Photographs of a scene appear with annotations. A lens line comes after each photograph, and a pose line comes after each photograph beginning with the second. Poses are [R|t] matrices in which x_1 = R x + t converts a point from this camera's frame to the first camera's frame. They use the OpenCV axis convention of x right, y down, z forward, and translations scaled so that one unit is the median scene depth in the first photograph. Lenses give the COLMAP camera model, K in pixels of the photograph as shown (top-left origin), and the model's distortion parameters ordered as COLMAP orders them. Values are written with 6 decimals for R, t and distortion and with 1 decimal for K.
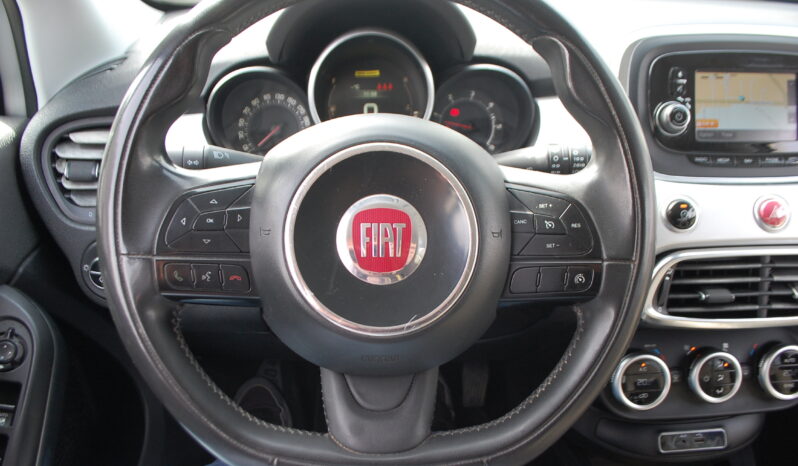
lens RADIAL K [[614.6, 0, 402.4], [0, 614.6, 259.8], [0, 0, 1]] dist [-0.135400, 0.059110]
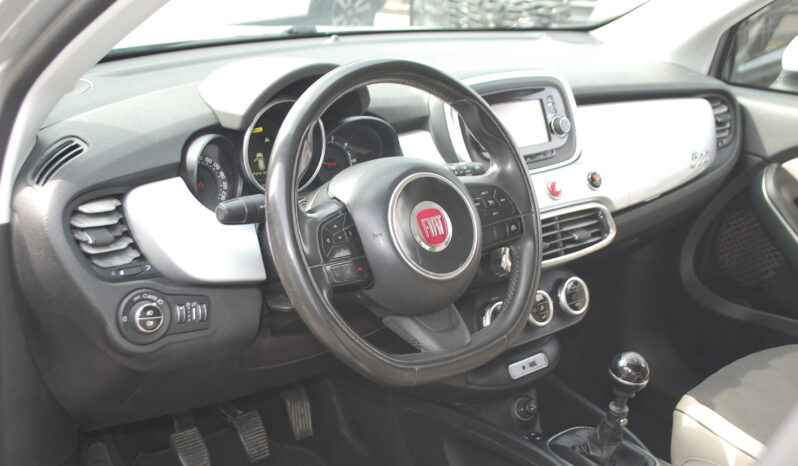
lens RADIAL K [[947.2, 0, 399.0], [0, 947.2, 233.0], [0, 0, 1]] dist [-0.104707, -0.000124]
pose [[0.800718, -0.158751, 0.577624, -1.140759], [0.235222, 0.970122, -0.059448, 0.084979], [-0.550928, 0.183471, 0.814136, -0.784021]]
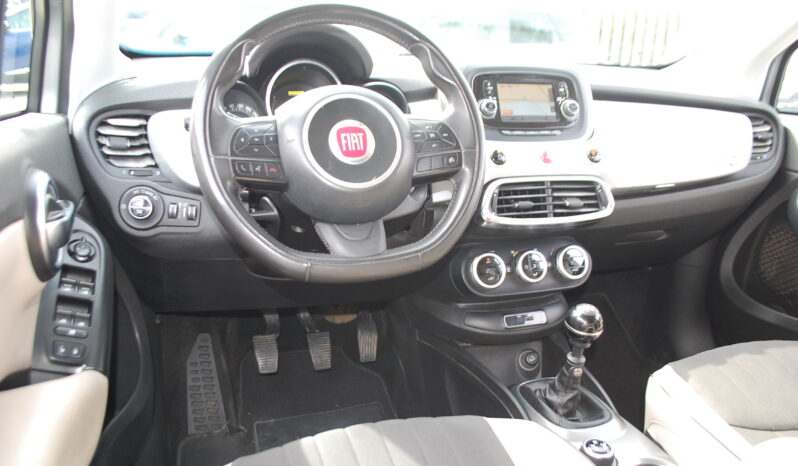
lens RADIAL K [[614.6, 0, 402.4], [0, 614.6, 259.8], [0, 0, 1]] dist [-0.135400, 0.059110]
pose [[0.961363, -0.055785, 0.269573, -0.285259], [0.096737, 0.985257, -0.141102, 0.420248], [-0.257727, 0.161728, 0.952586, -0.550394]]
